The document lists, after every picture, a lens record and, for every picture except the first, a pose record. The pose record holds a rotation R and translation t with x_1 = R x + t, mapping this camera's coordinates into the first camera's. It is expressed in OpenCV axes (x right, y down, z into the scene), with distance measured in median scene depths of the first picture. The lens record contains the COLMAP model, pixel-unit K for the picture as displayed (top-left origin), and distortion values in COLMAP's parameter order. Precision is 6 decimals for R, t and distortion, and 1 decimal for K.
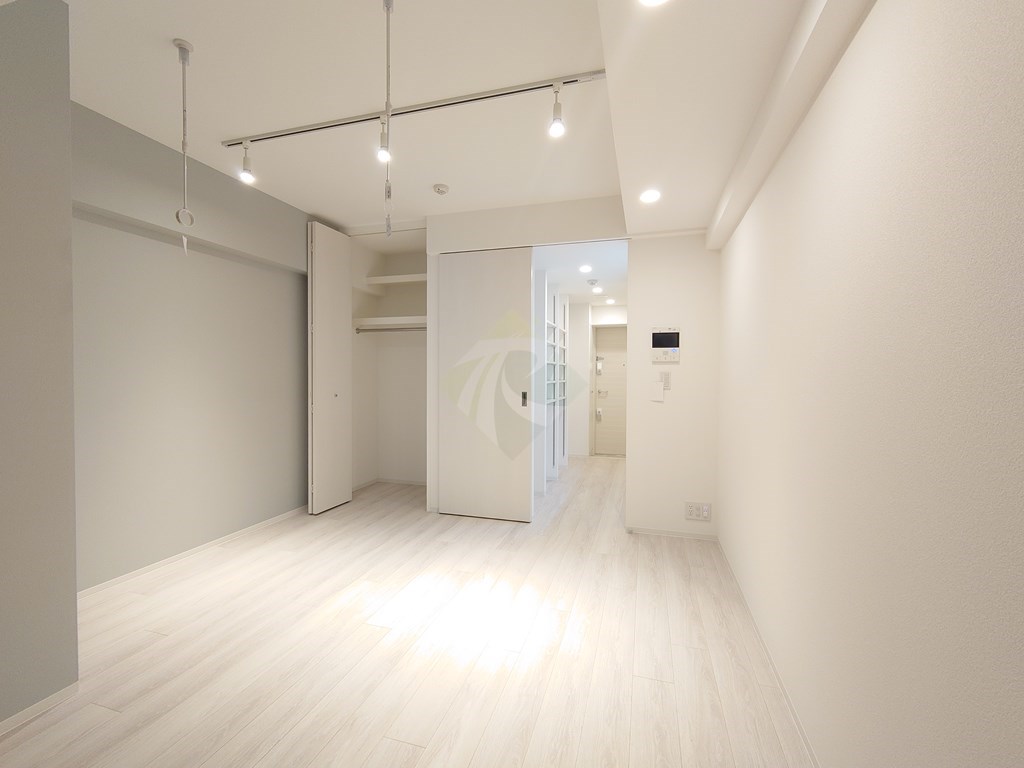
lens RADIAL K [[442.0, 0, 512.1], [0, 442.0, 382.7], [0, 0, 1]] dist [-0.000975, -0.000106]
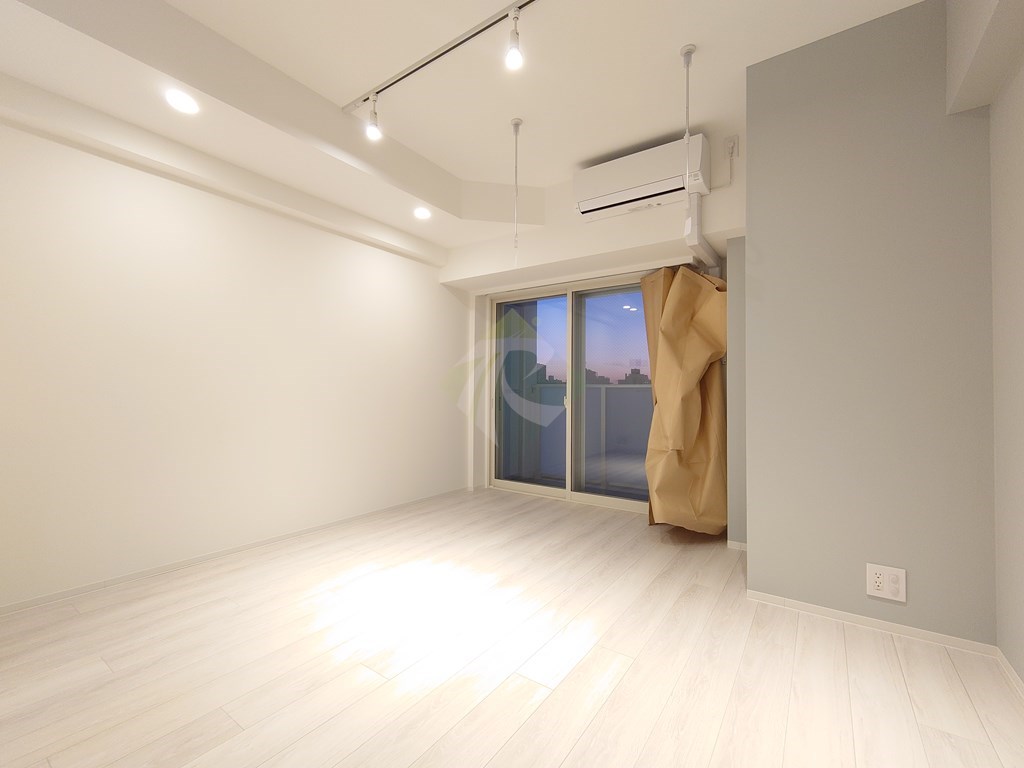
lens RADIAL K [[442.0, 0, 511.9], [0, 442.0, 384.4], [0, 0, 1]] dist [-0.000975, -0.000106]
pose [[-0.949945, -0.006183, 0.312356, -0.494328], [-0.004714, 0.999974, 0.005460, 0.059987], [-0.312382, 0.003714, -0.949949, 1.612960]]
